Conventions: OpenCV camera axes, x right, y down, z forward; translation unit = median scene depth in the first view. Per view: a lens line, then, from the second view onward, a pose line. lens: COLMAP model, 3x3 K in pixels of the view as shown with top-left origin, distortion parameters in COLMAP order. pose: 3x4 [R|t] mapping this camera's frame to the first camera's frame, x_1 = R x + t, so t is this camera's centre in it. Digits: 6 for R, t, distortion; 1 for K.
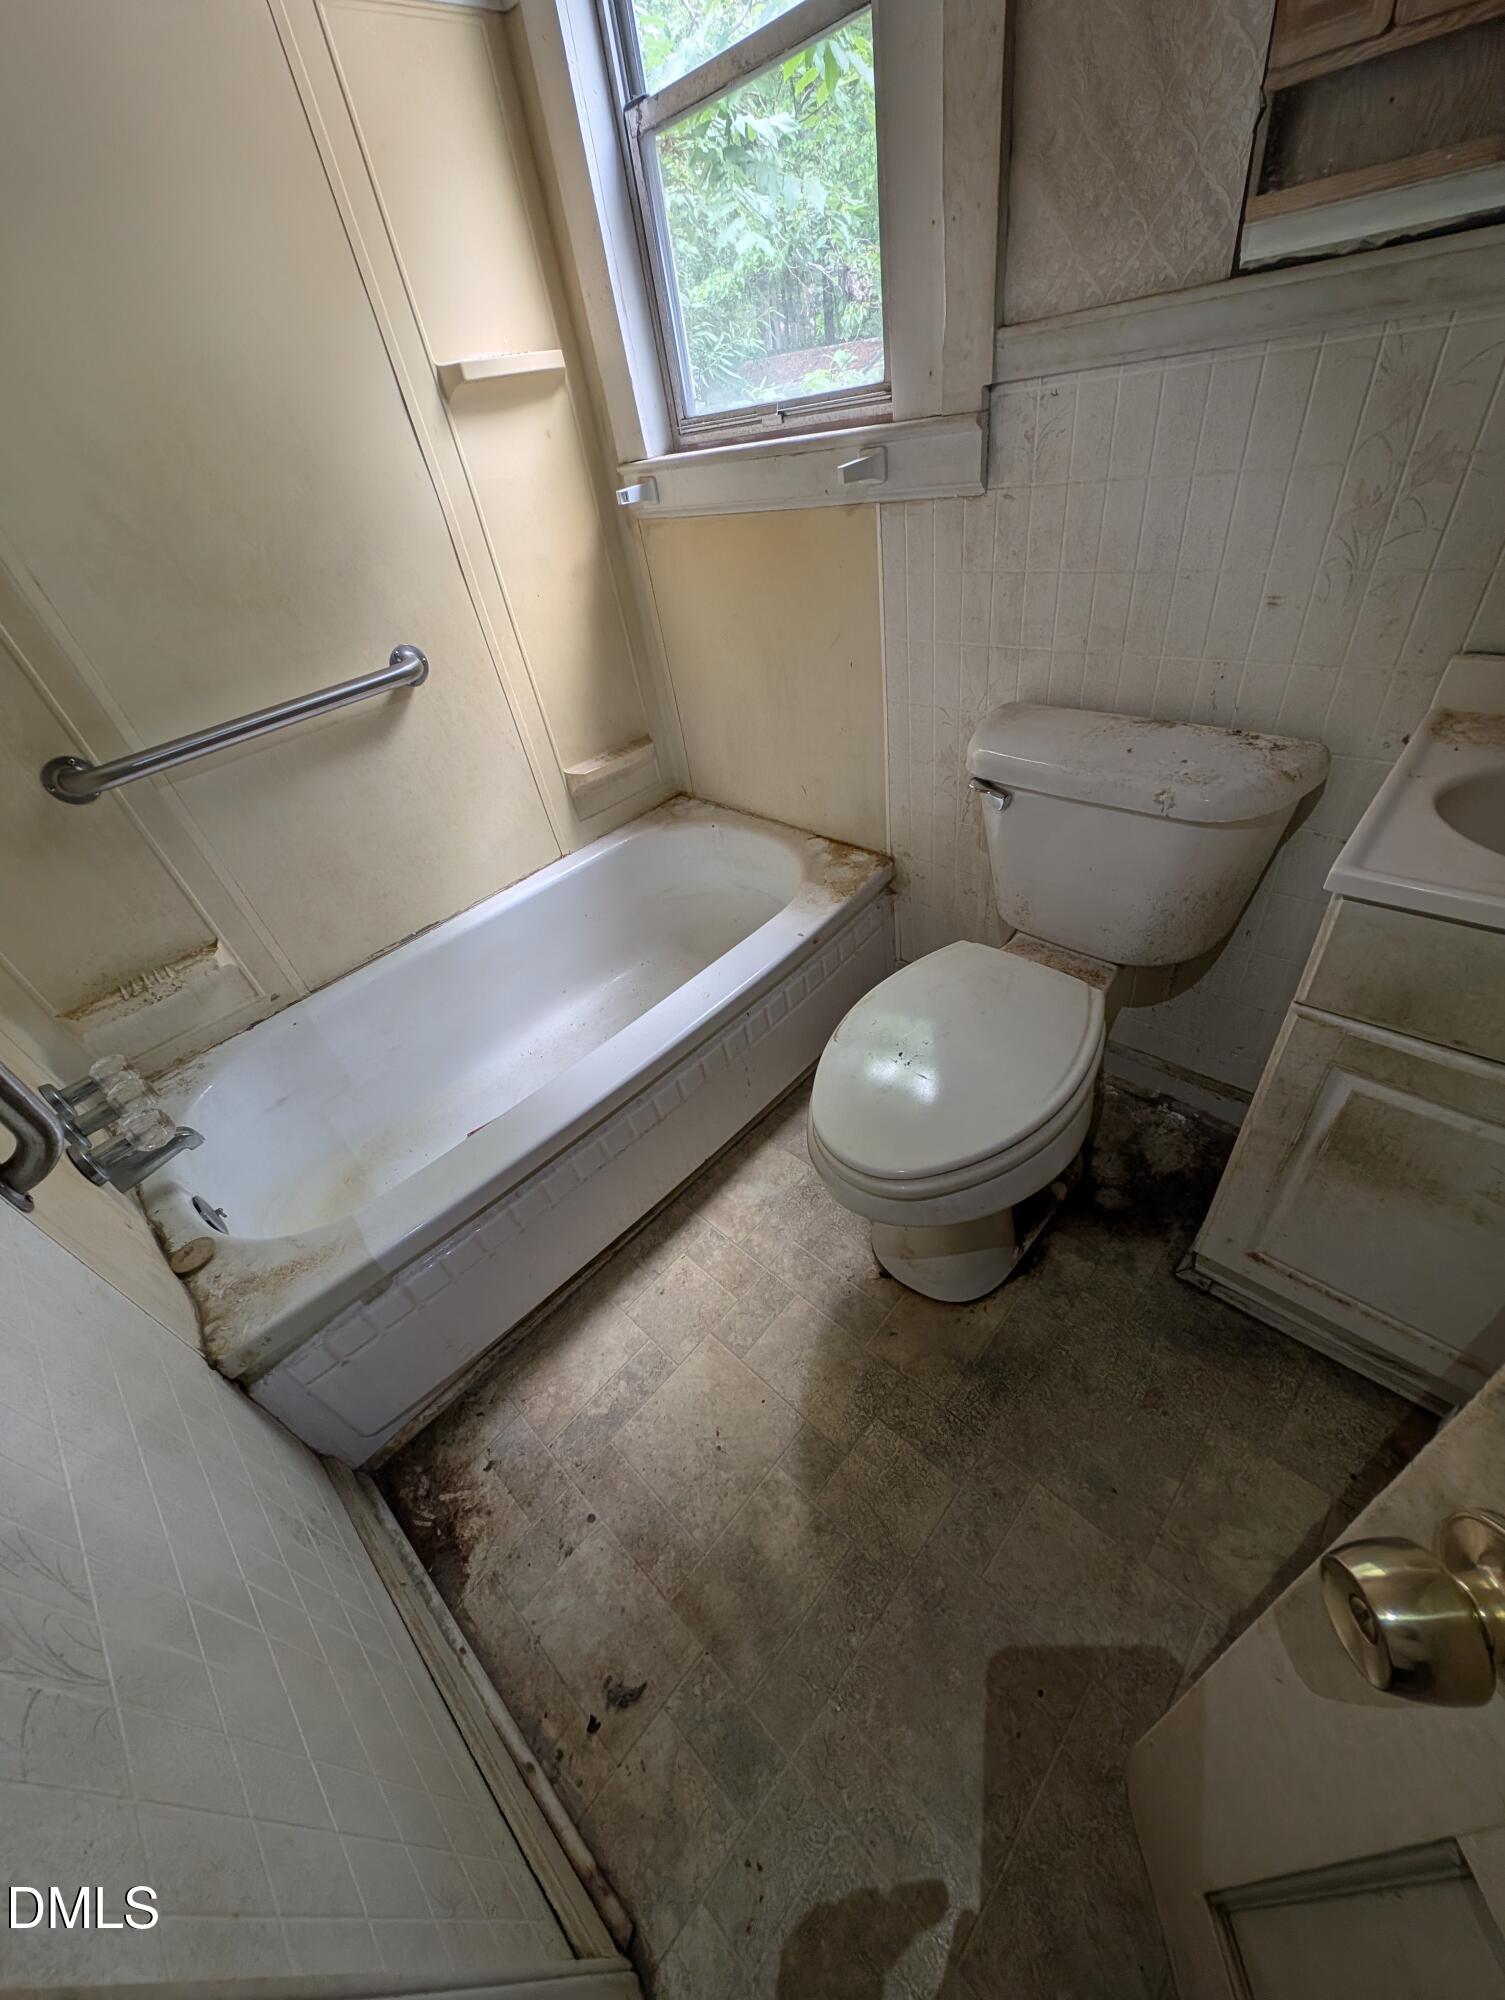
lens RADIAL K [[747.1, 0, 756.1], [0, 747.1, 1001.6], [0, 0, 1]] dist [0.006391, -0.003285]
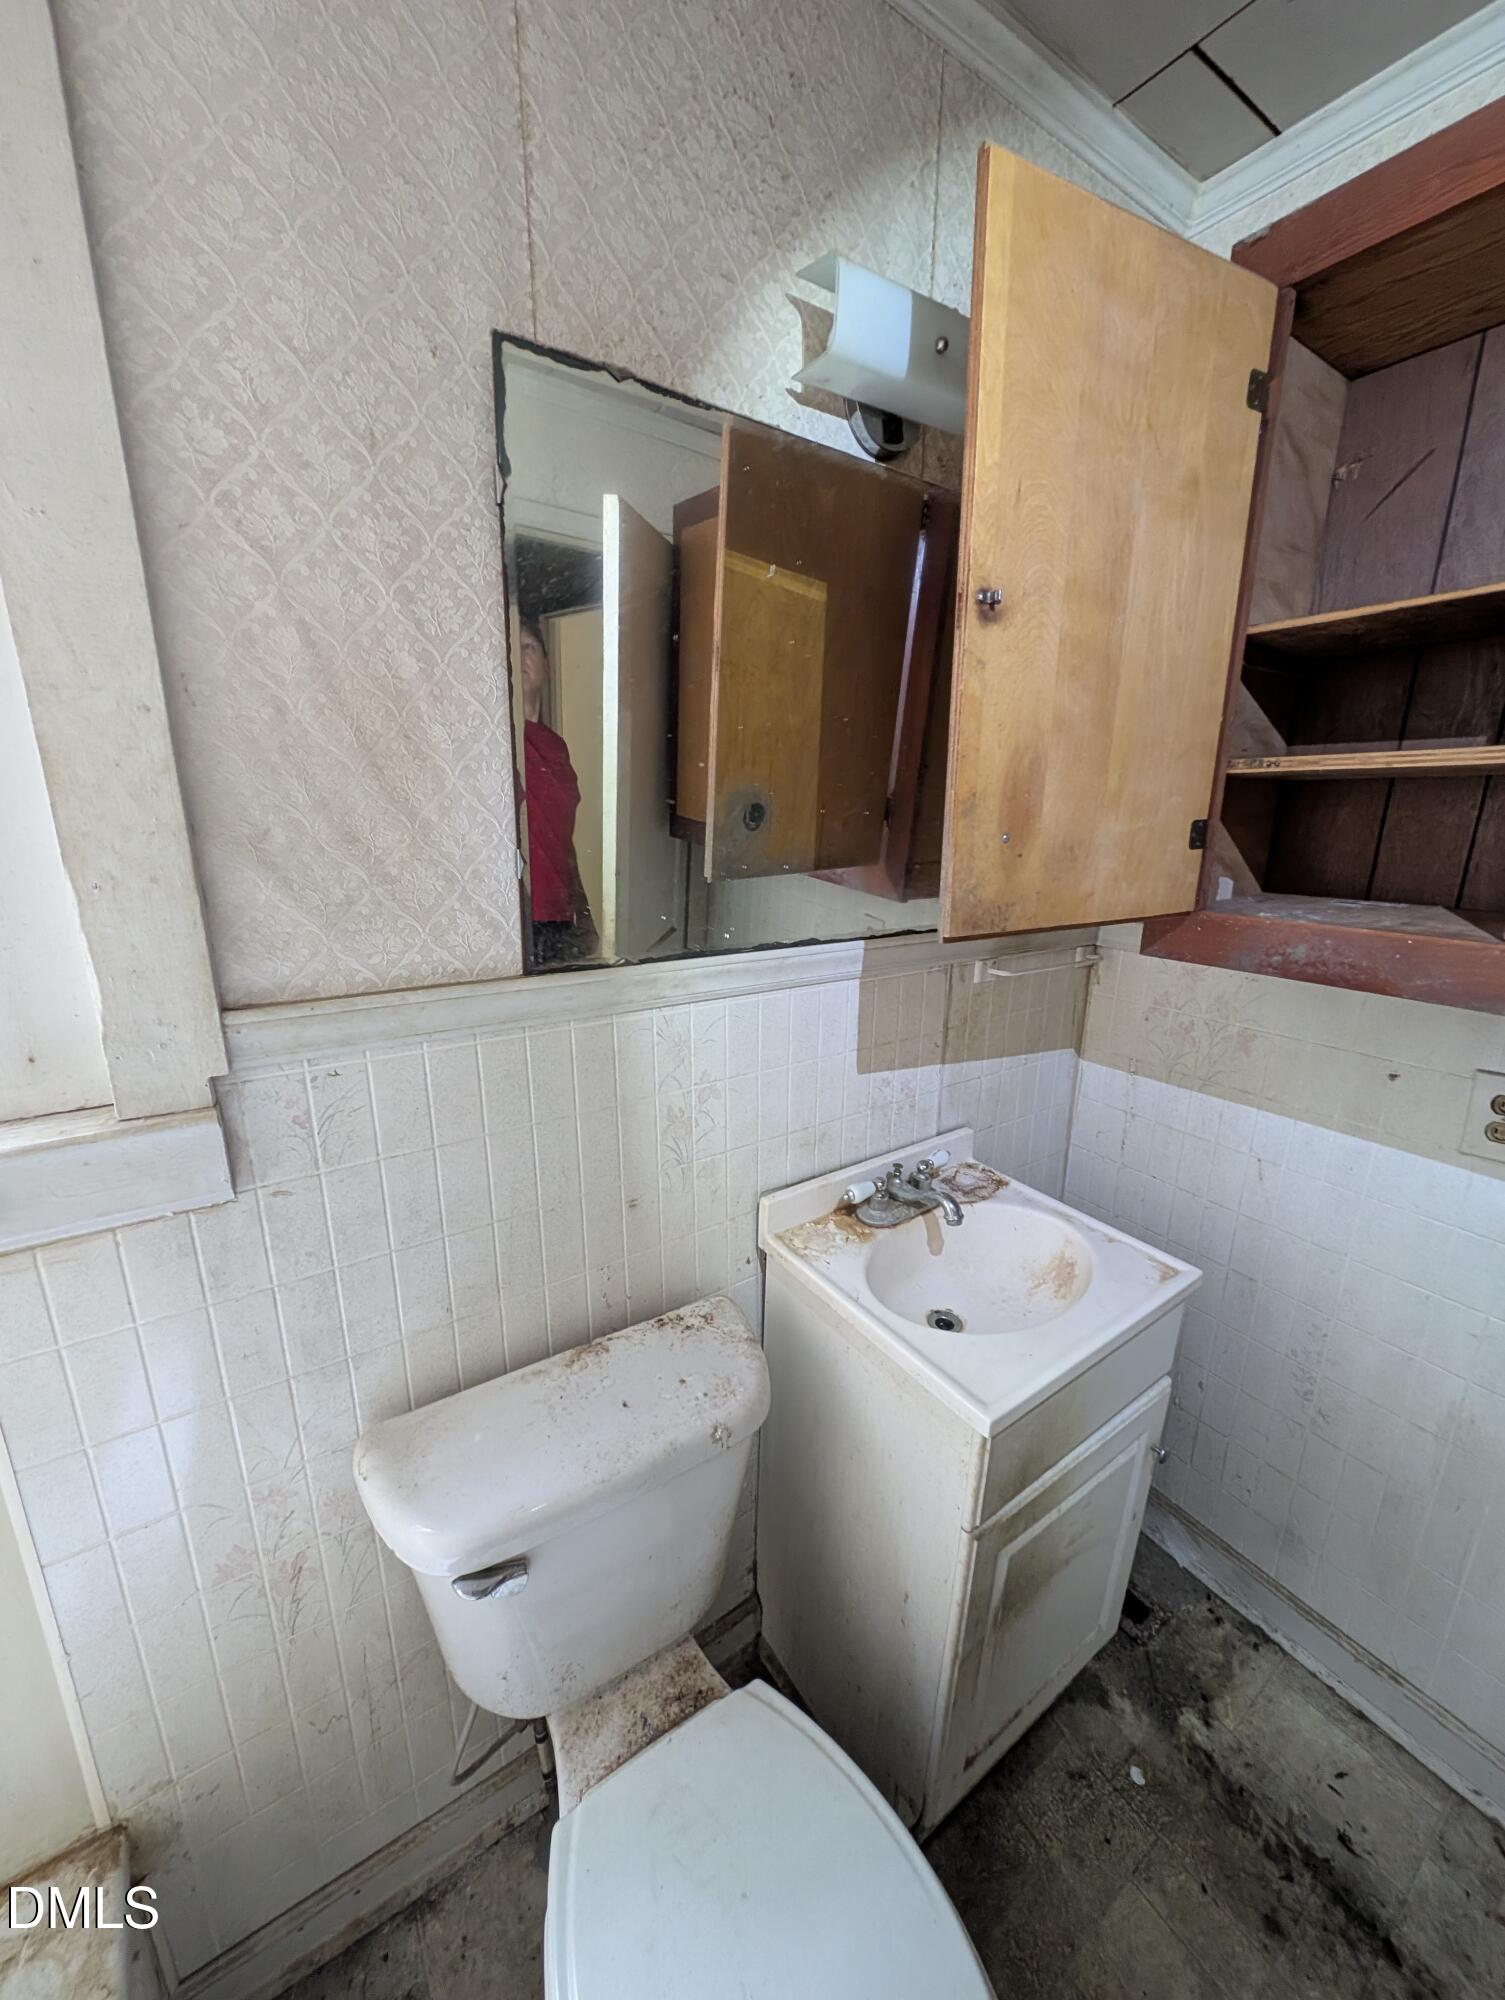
lens RADIAL K [[747.1, 0, 756.1], [0, 747.1, 1001.6], [0, 0, 1]] dist [0.006391, -0.003285]
pose [[0.204139, -0.094376, 0.974382, -0.175728], [0.584338, 0.810320, -0.043936, -0.432244], [-0.785415, 0.578337, 0.220565, 0.336609]]
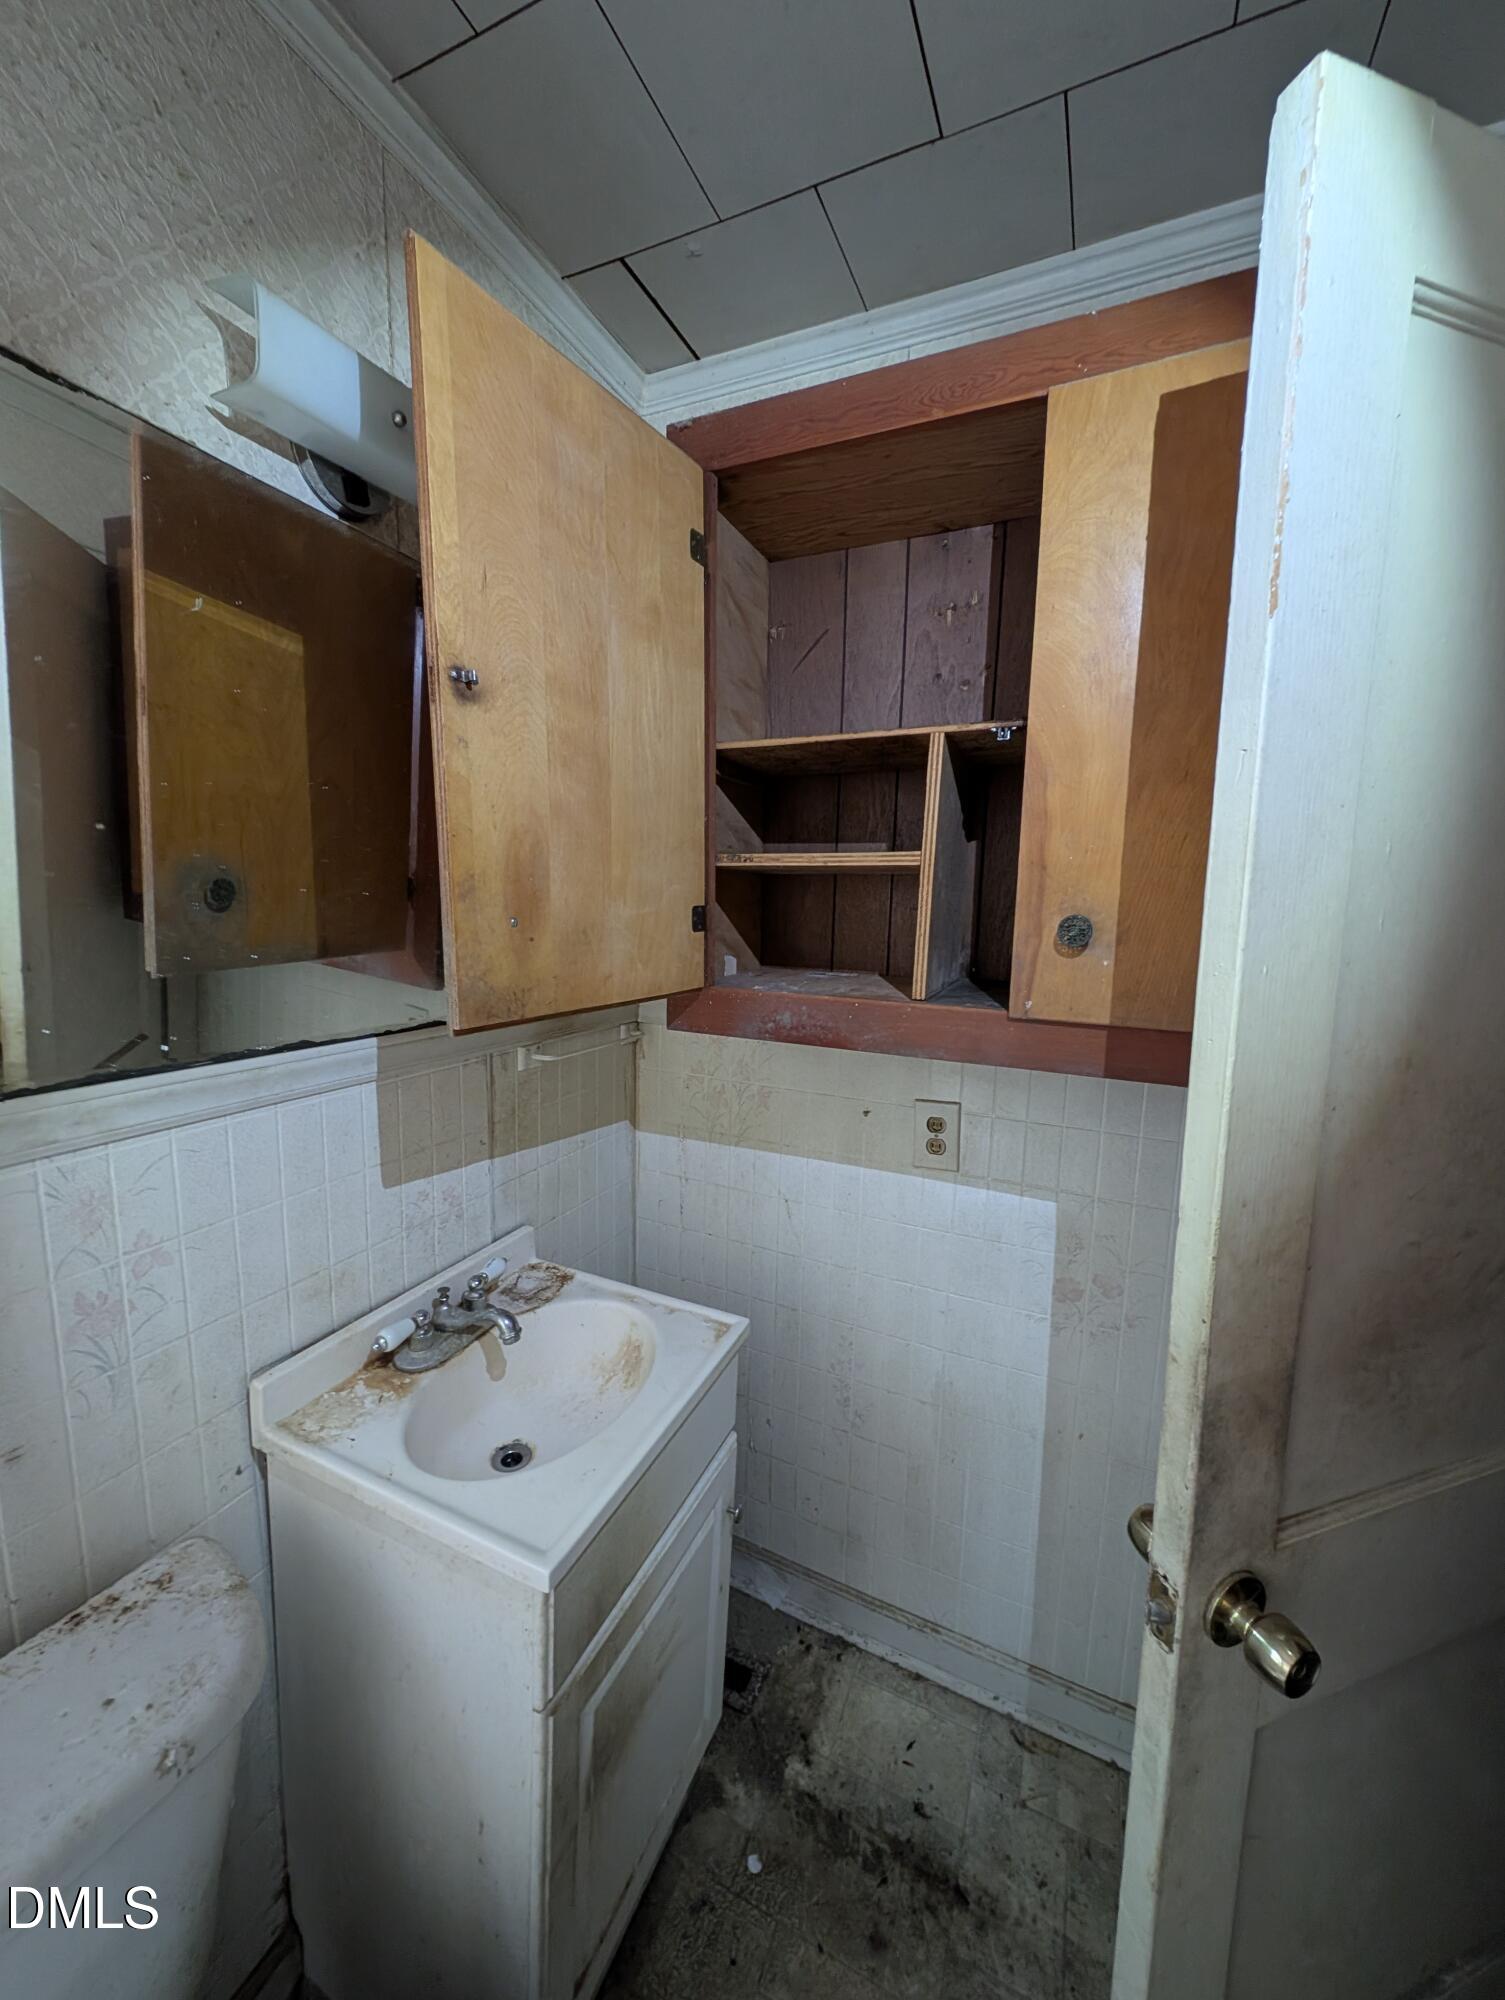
lens RADIAL K [[747.1, 0, 756.1], [0, 747.1, 1001.6], [0, 0, 1]] dist [0.006391, -0.003285]
pose [[-0.331611, 0.014268, 0.943308, -0.140555], [0.612887, 0.763408, 0.203907, -0.403695], [-0.717220, 0.645759, -0.261899, 0.291253]]
